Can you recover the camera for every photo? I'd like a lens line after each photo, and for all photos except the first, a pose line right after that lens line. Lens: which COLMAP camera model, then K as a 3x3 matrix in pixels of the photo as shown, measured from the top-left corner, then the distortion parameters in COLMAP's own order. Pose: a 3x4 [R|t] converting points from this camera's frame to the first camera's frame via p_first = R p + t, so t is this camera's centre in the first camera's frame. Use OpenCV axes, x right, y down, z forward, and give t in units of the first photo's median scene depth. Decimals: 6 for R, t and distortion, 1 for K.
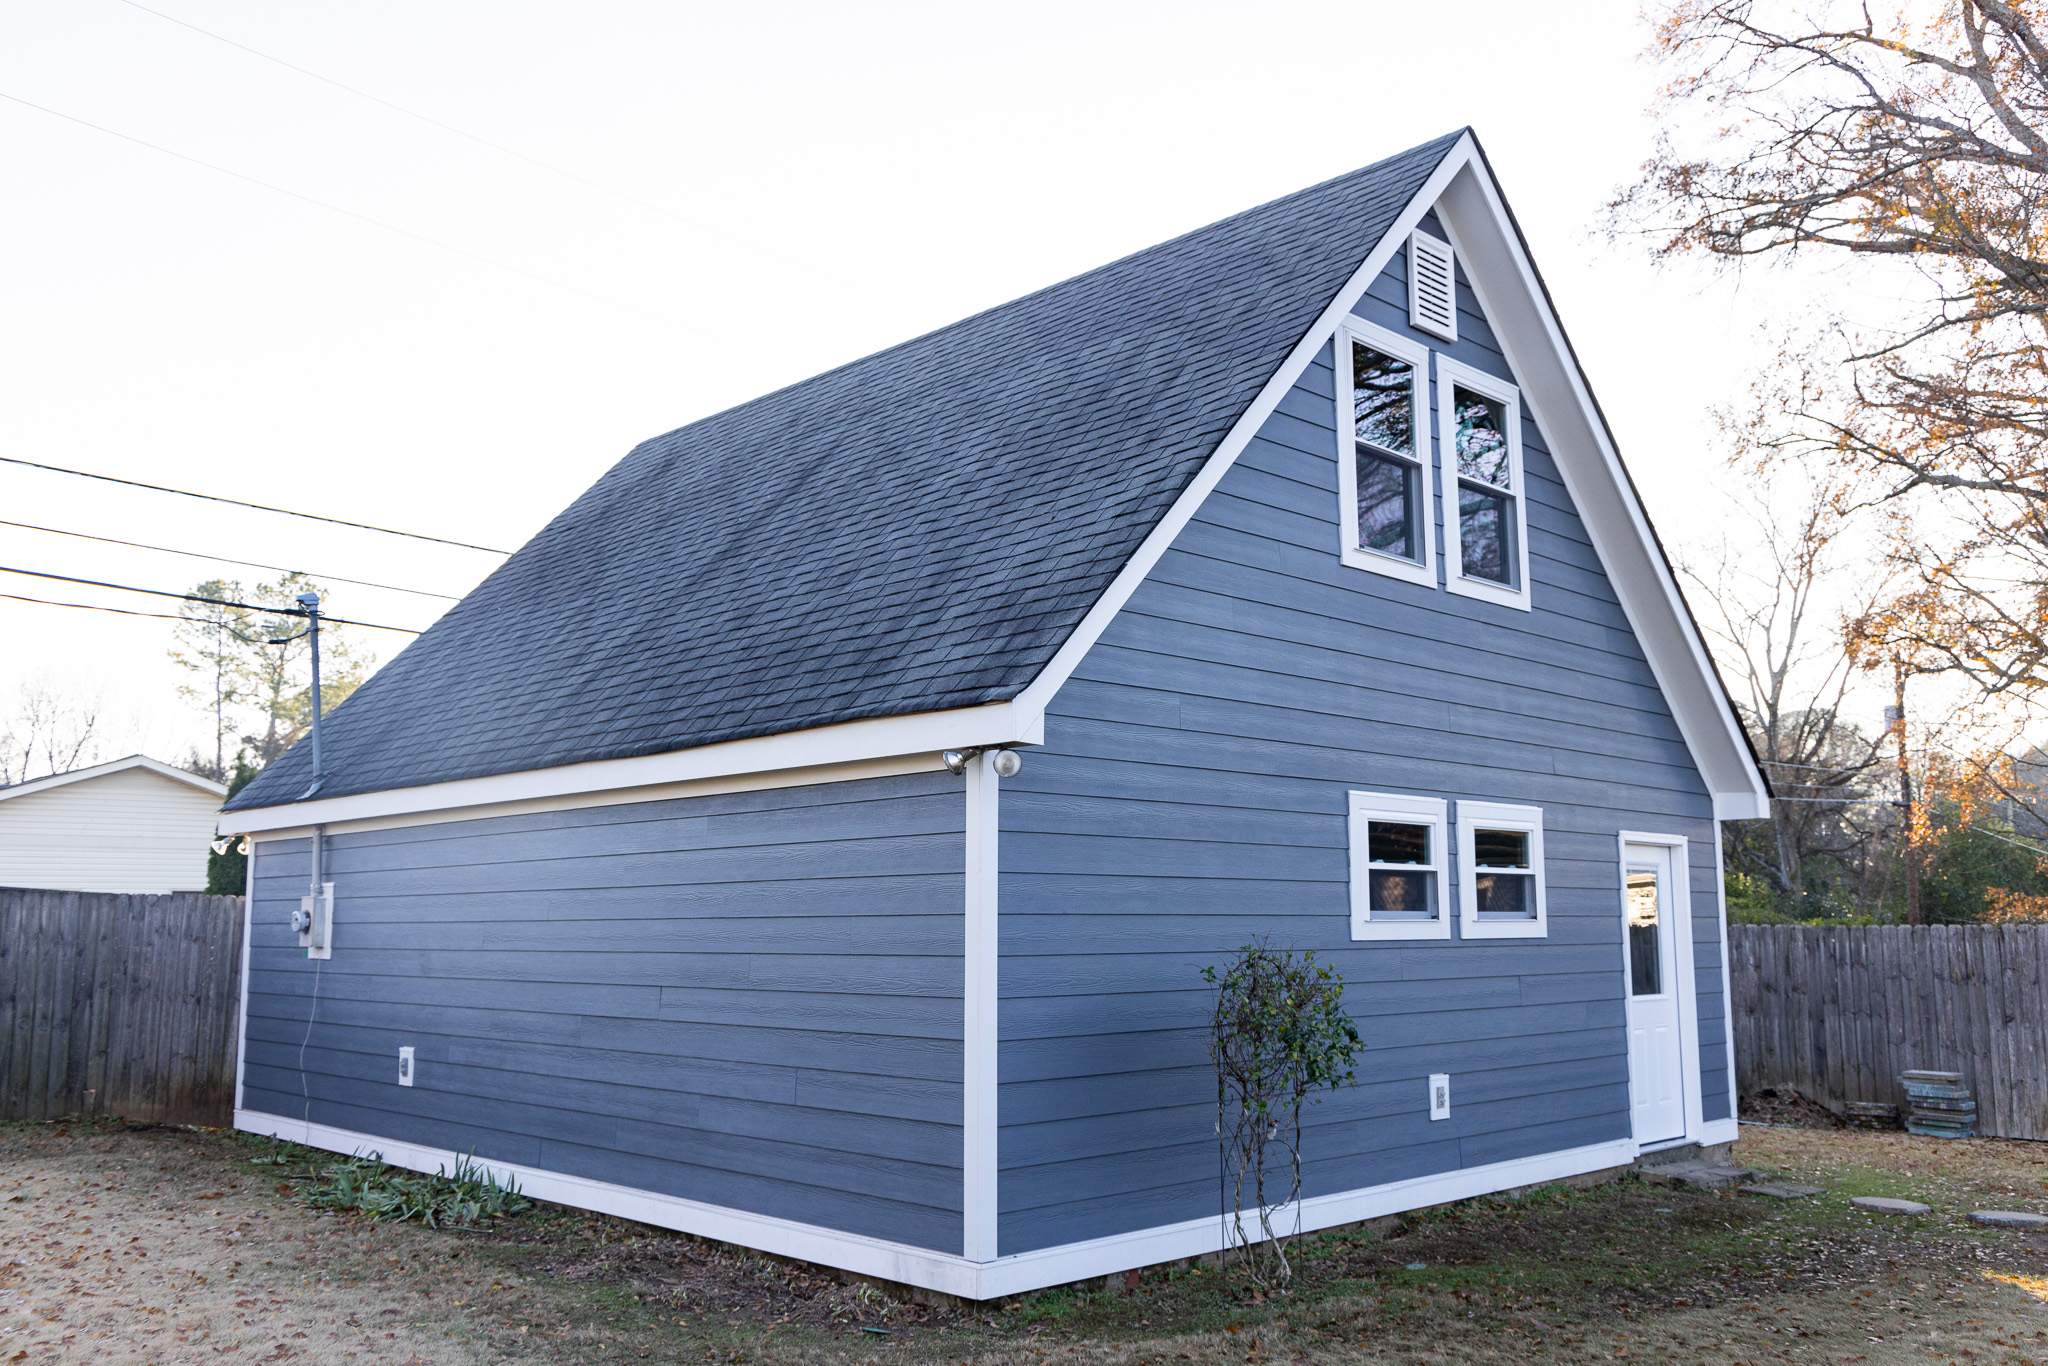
lens RADIAL K [[1640.1, 0, 1024.0], [0, 1640.1, 683.0], [0, 0, 1]] dist [0.003881, 0.004680]
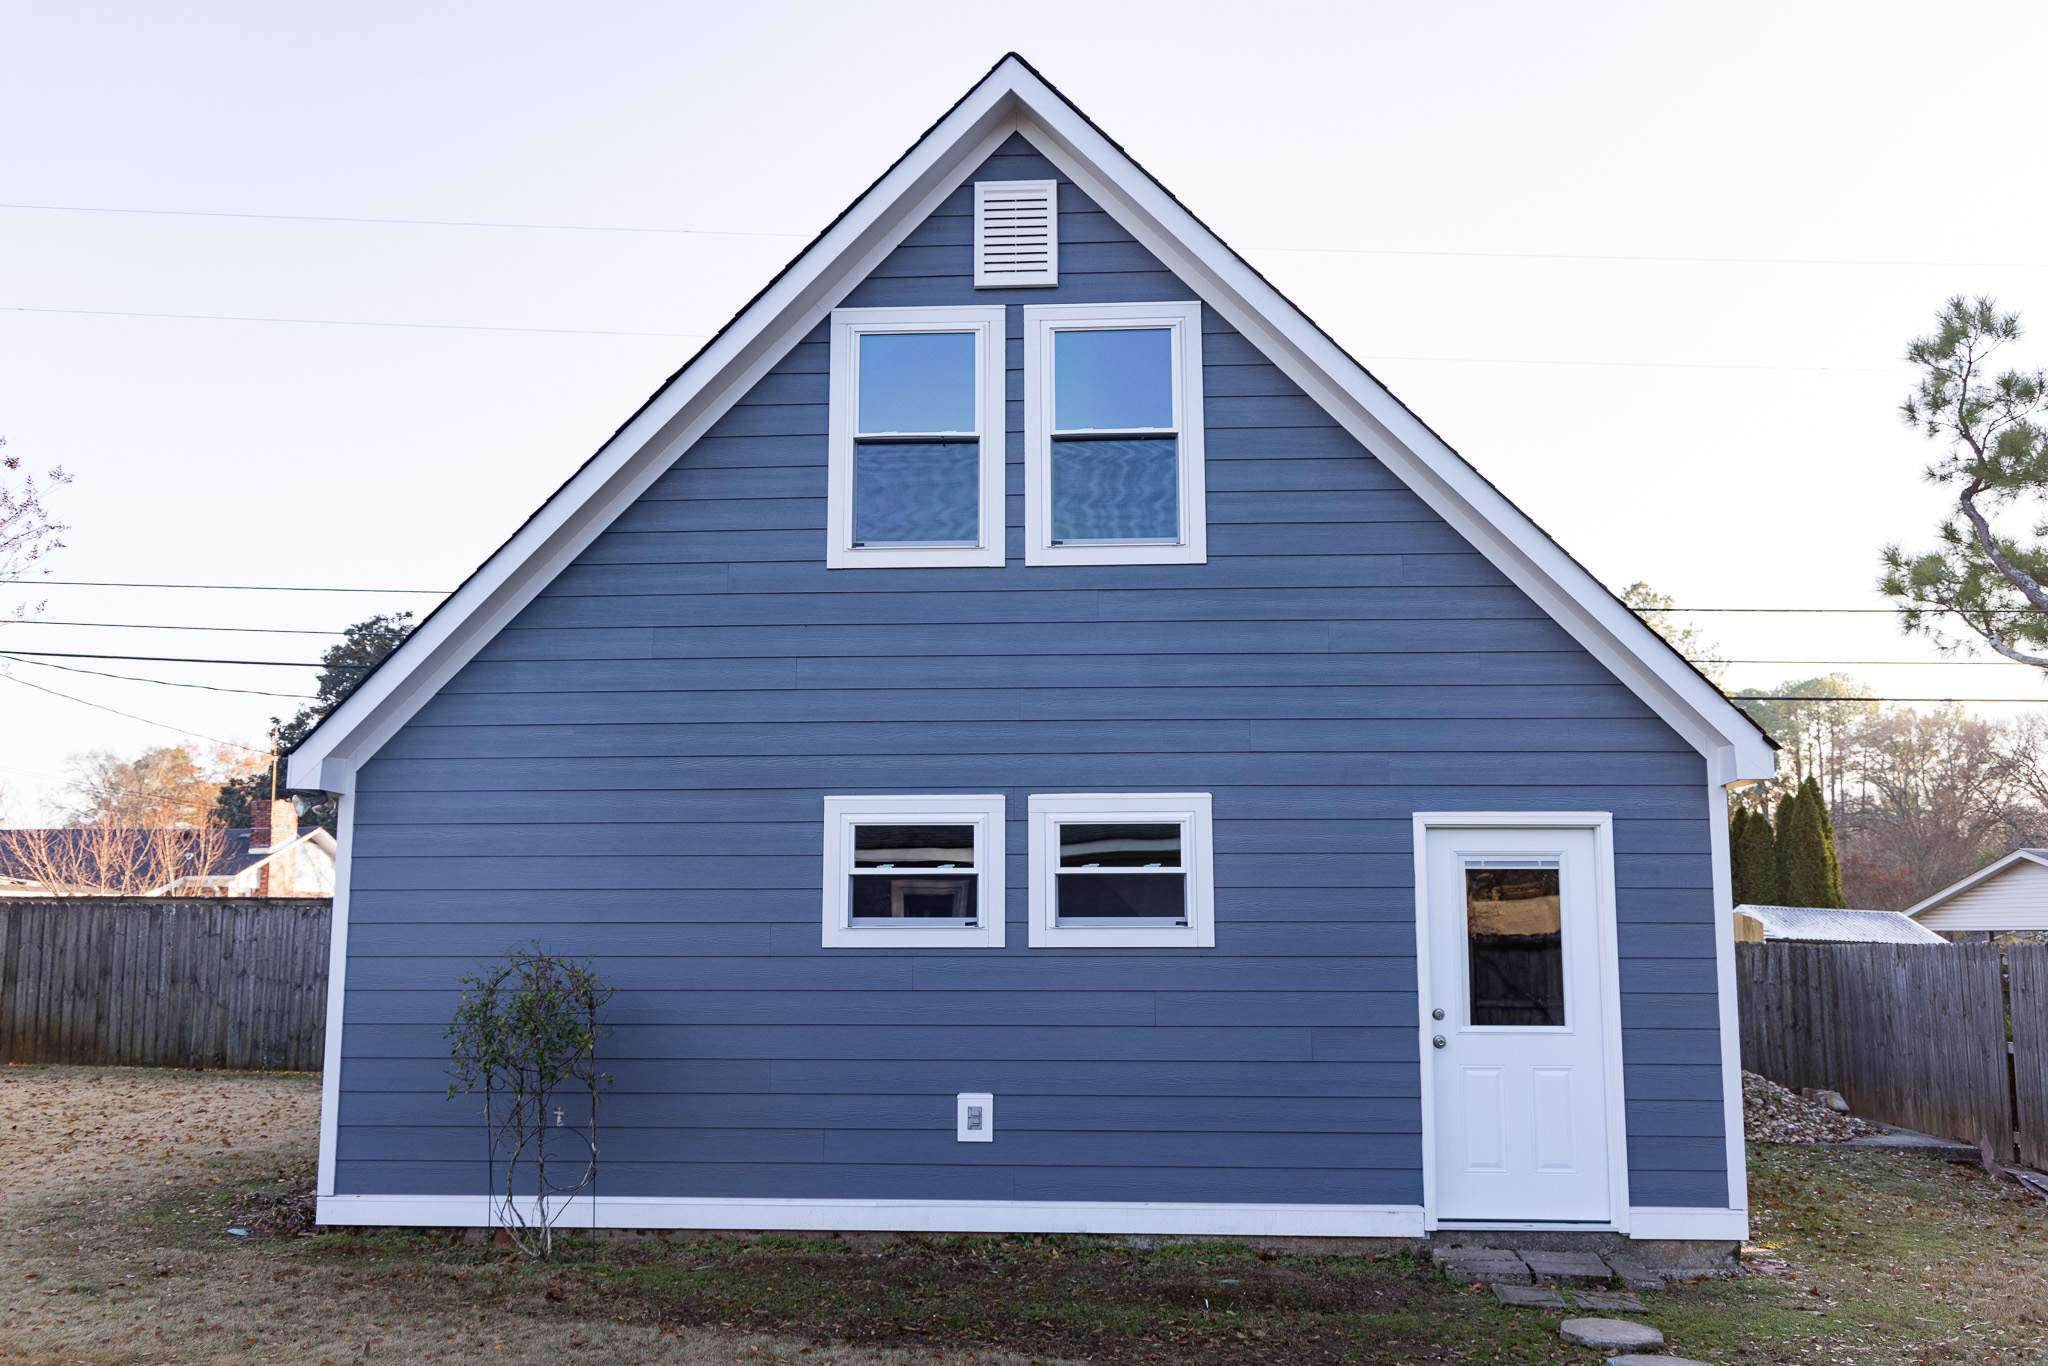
lens RADIAL K [[1846.3, 0, 1012.6], [0, 1846.3, 685.9], [0, 0, 1]] dist [0.015704, -0.000347]
pose [[0.678474, -0.110821, -0.726218, 0.975992], [0.104460, 0.993065, -0.053949, 0.063728], [0.727160, -0.039258, 0.685345, 0.287690]]
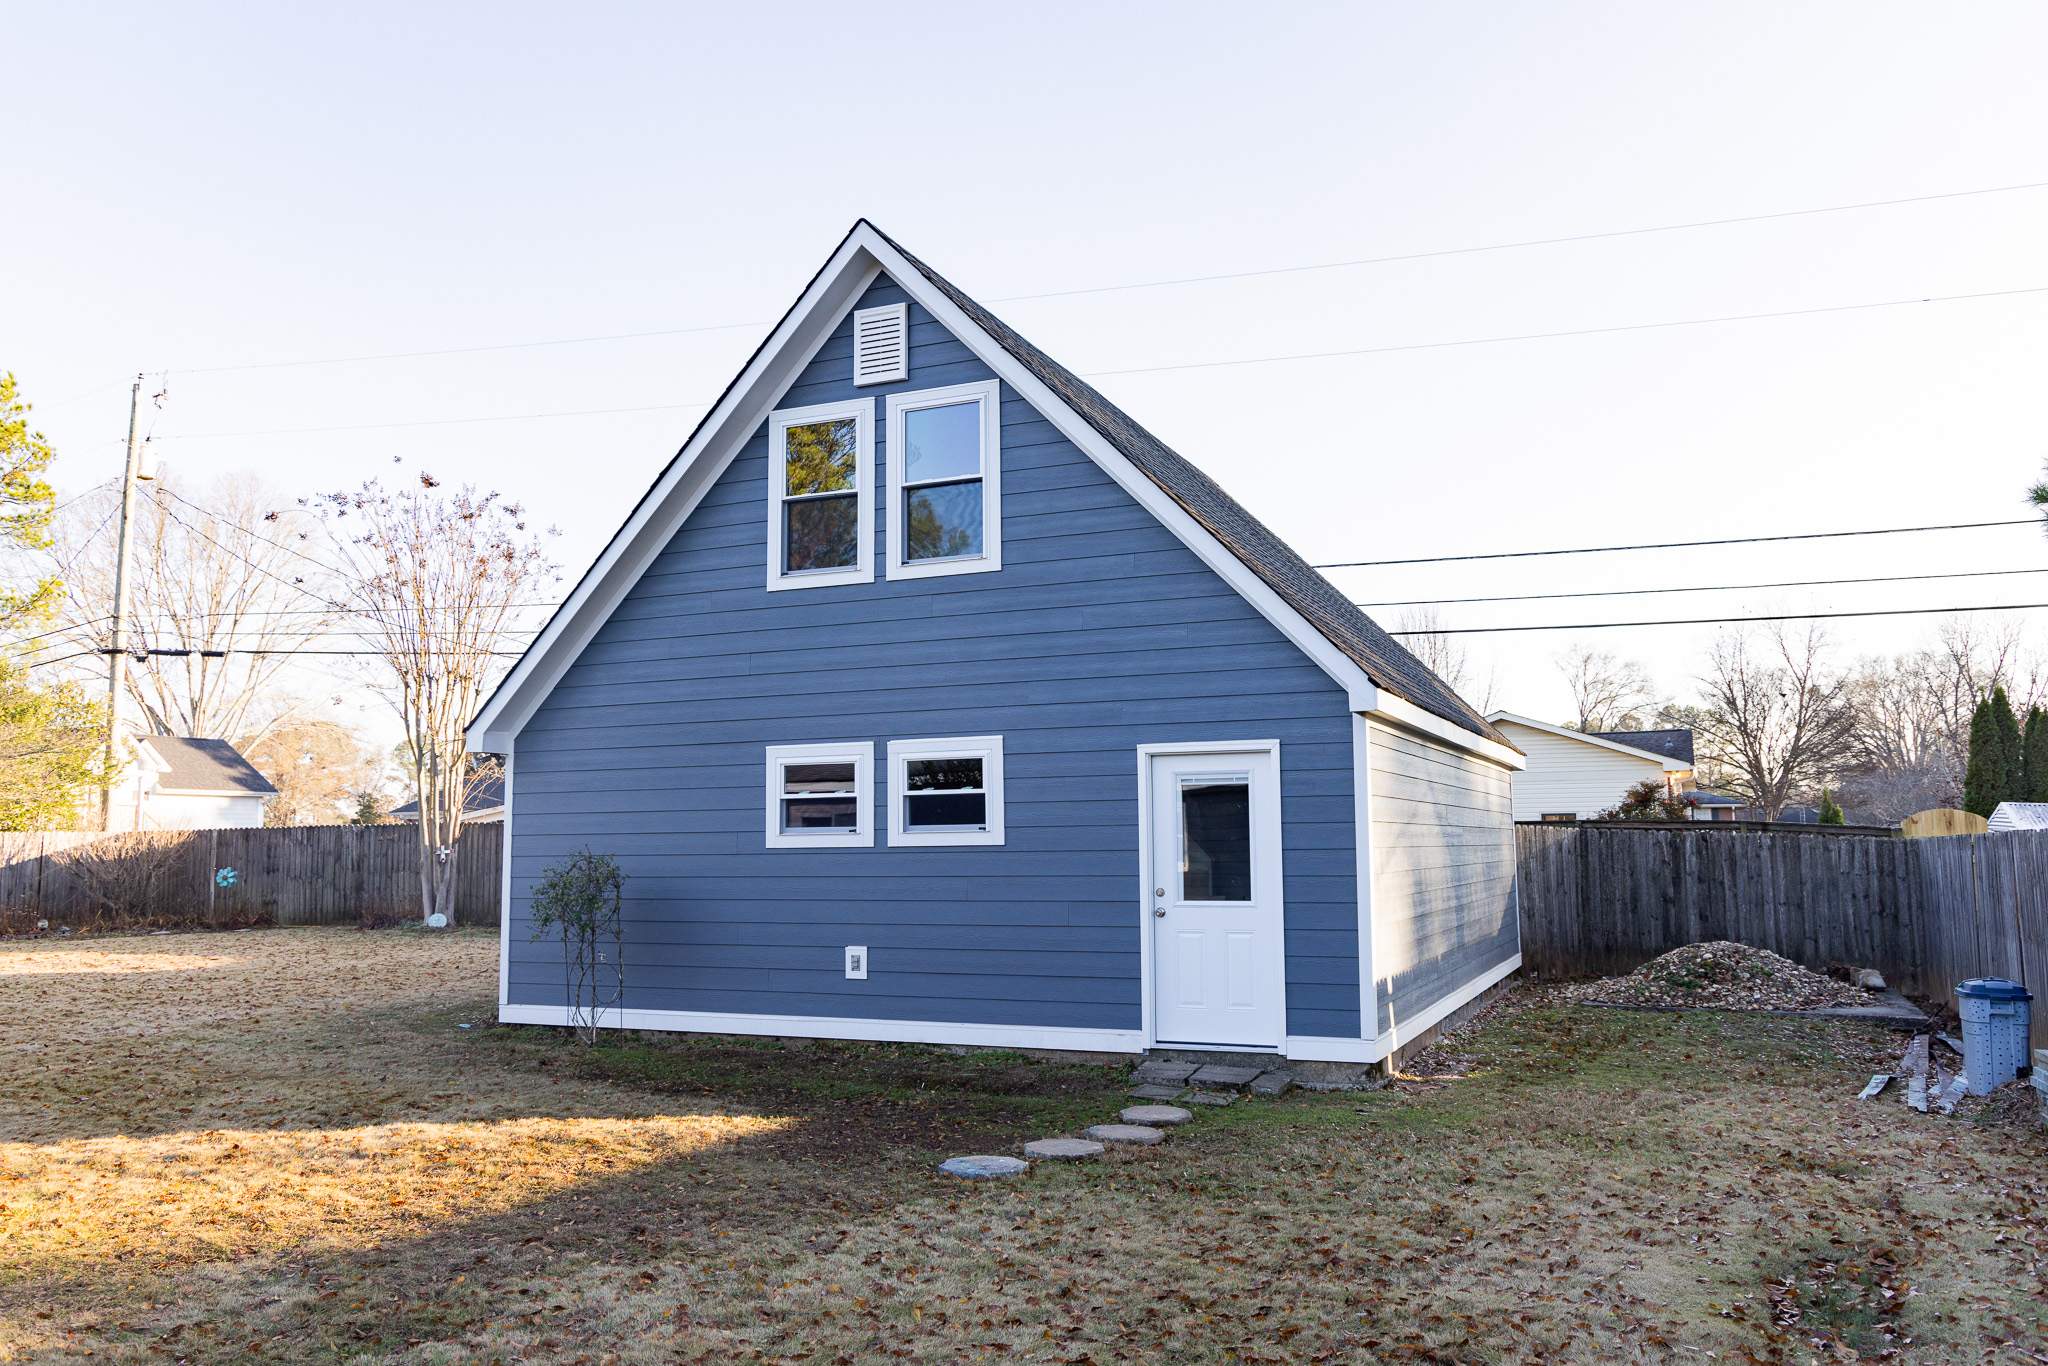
lens RADIAL K [[1548.9, 0, 1026.2], [0, 1548.9, 674.2], [0, 0, 1]] dist [0.010901, 0.002056]
pose [[0.380174, -0.109271, -0.918438, 1.399991], [0.141988, 0.988121, -0.058788, 0.103729], [0.913951, -0.108057, 0.391173, 0.605757]]
